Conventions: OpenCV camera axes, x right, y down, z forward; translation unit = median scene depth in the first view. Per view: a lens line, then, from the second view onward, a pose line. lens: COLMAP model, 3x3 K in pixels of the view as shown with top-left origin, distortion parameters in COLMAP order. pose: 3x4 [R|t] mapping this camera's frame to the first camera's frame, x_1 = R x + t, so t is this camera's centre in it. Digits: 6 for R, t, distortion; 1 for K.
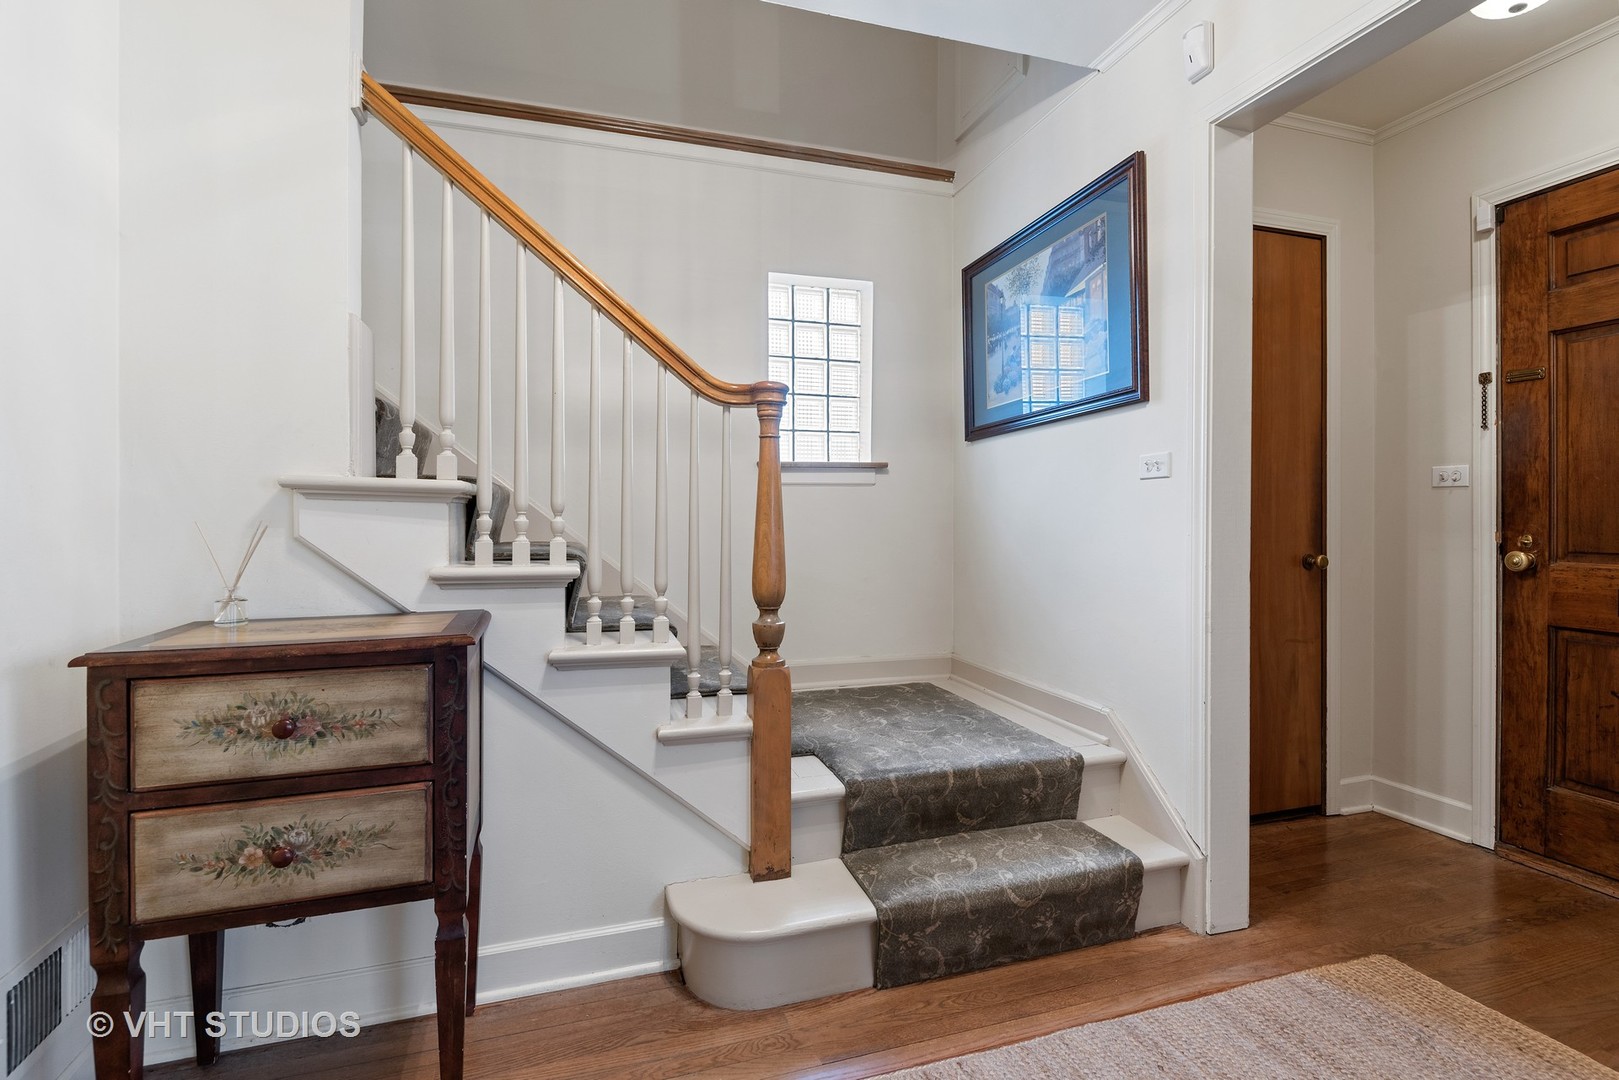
lens RADIAL K [[765.2, 0, 813.4], [0, 765.2, 525.3], [0, 0, 1]] dist [-0.002190, -0.000392]
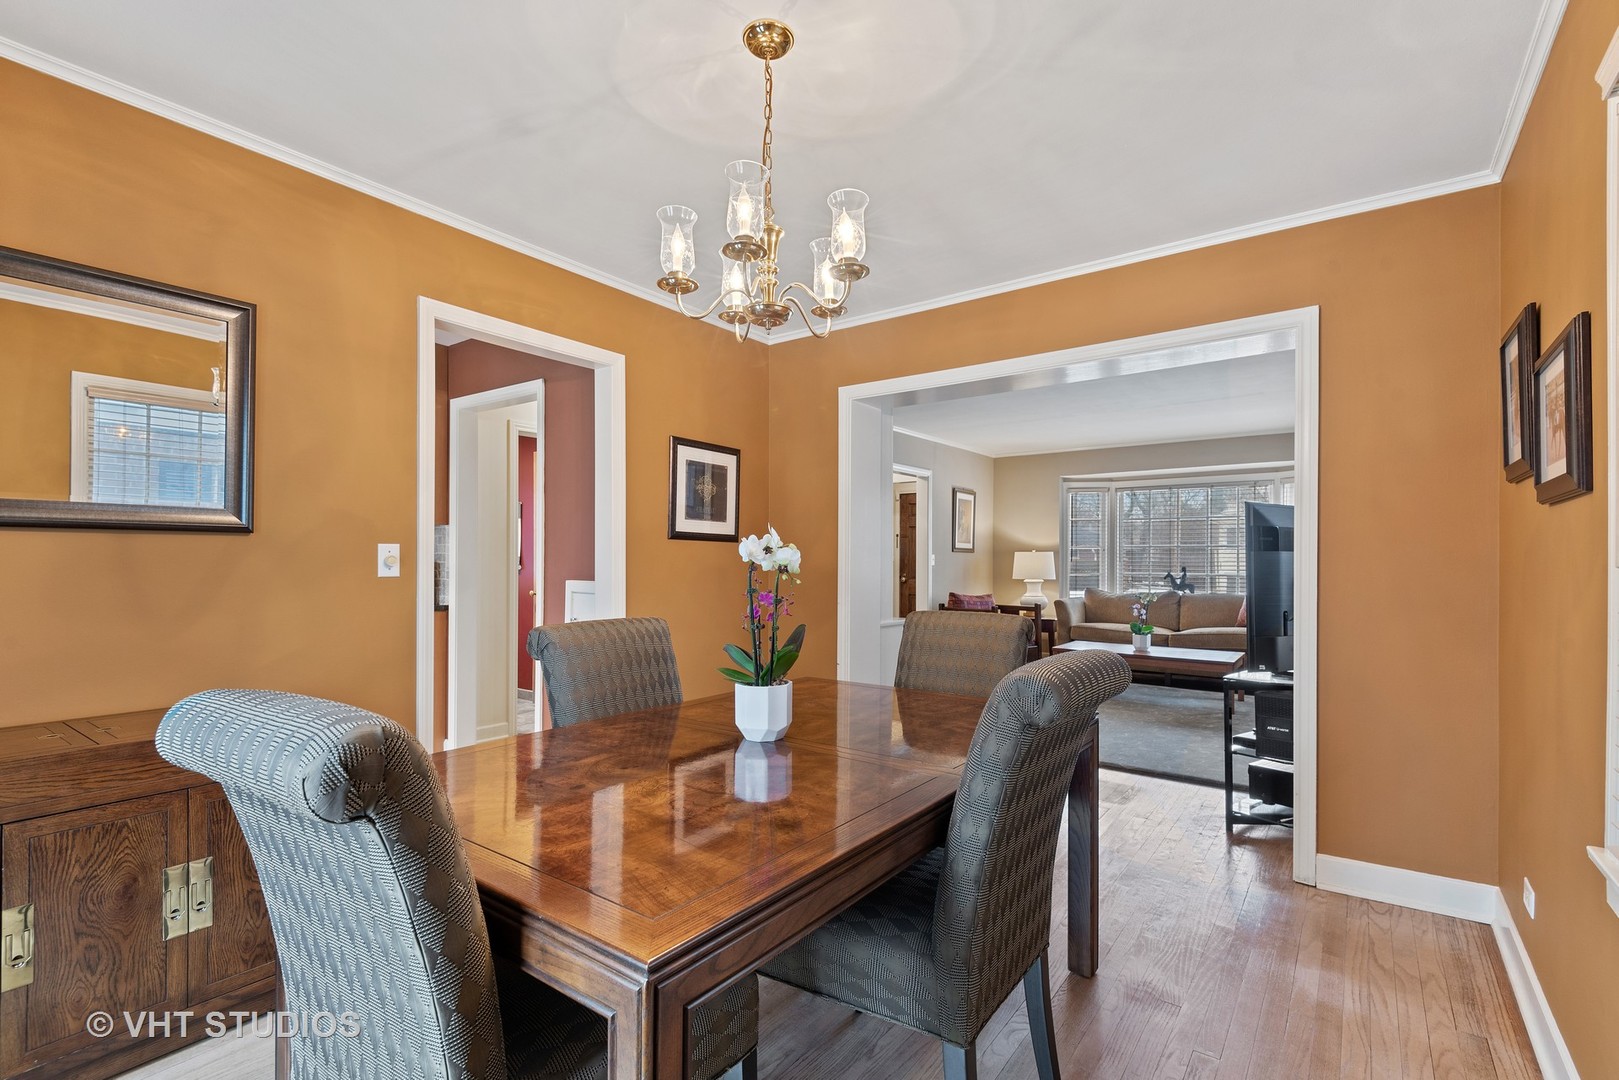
lens RADIAL K [[734.8, 0, 810.4], [0, 734.8, 549.0], [0, 0, 1]] dist [-0.003778, -0.001535]
pose [[0.813955, 0.014311, 0.580752, -1.808558], [-0.005928, 0.999849, -0.016329, -0.051343], [-0.580898, 0.009849, 0.813917, -1.958047]]
